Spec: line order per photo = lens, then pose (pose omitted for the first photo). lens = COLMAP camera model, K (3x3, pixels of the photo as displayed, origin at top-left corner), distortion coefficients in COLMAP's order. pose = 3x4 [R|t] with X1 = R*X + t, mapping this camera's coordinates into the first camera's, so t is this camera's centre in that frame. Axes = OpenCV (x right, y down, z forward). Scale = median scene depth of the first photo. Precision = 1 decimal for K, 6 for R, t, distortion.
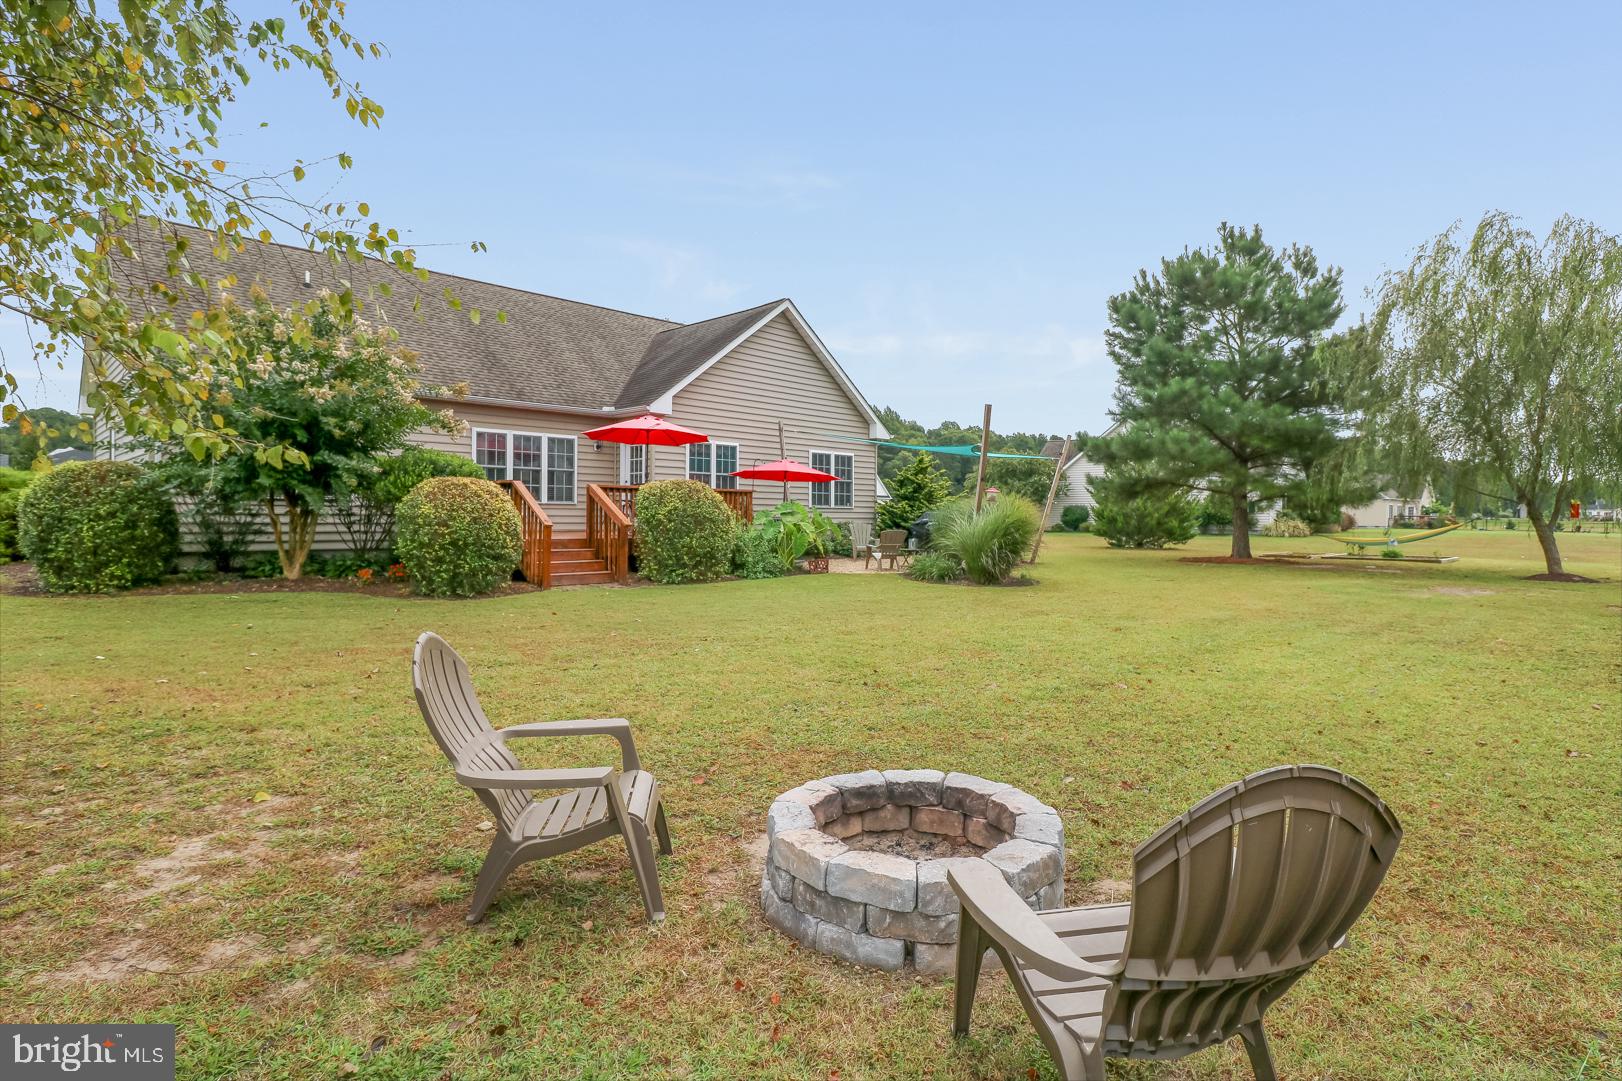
lens RADIAL K [[839.3, 0, 818.0], [0, 839.3, 535.7], [0, 0, 1]] dist [-0.003409, -0.000393]
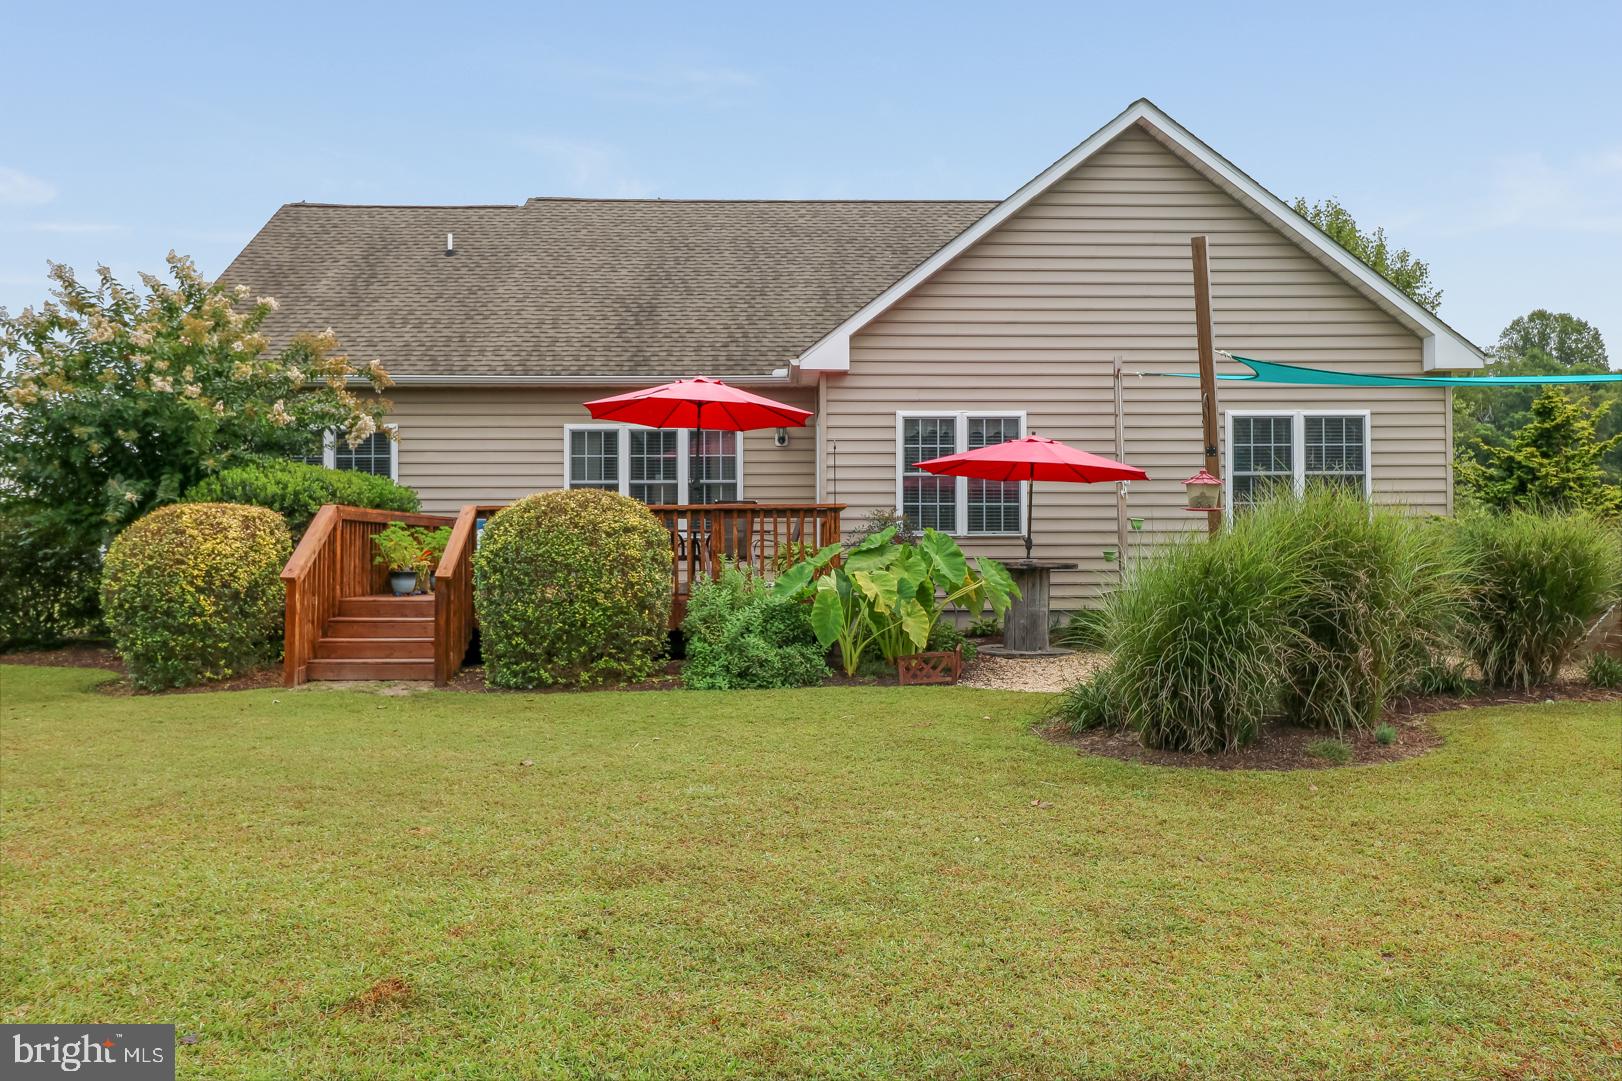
lens RADIAL K [[1229.4, 0, 805.7], [0, 1229.4, 552.8], [0, 0, 1]] dist [0.009893, -0.000821]
pose [[0.708152, -0.010314, -0.705985, 0.433683], [-0.006748, 0.999749, -0.021375, -0.011117], [0.706028, 0.019900, 0.707904, 0.504897]]
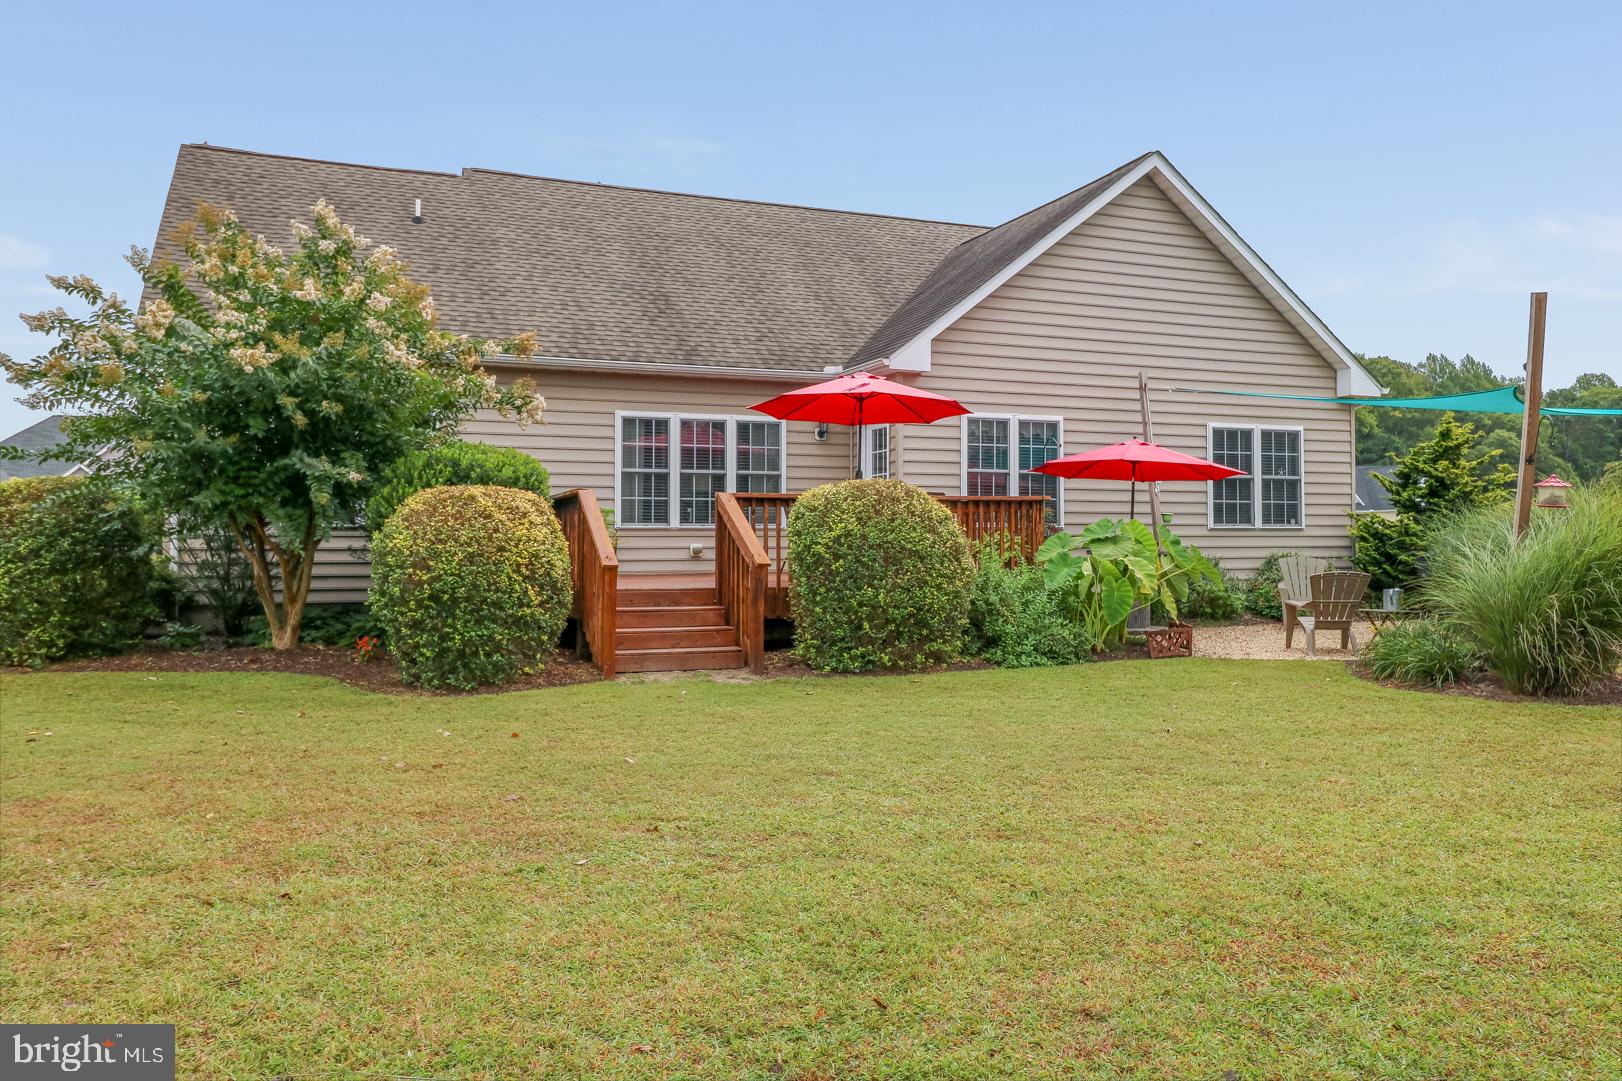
lens RADIAL K [[1229.4, 0, 800.7], [0, 1229.4, 533.3], [0, 0, 1]] dist [0.009893, -0.000821]
pose [[0.911584, -0.013384, -0.410896, 0.108635], [-0.000318, 0.999447, -0.033260, -0.005443], [0.411114, 0.030451, 0.911075, 0.231280]]
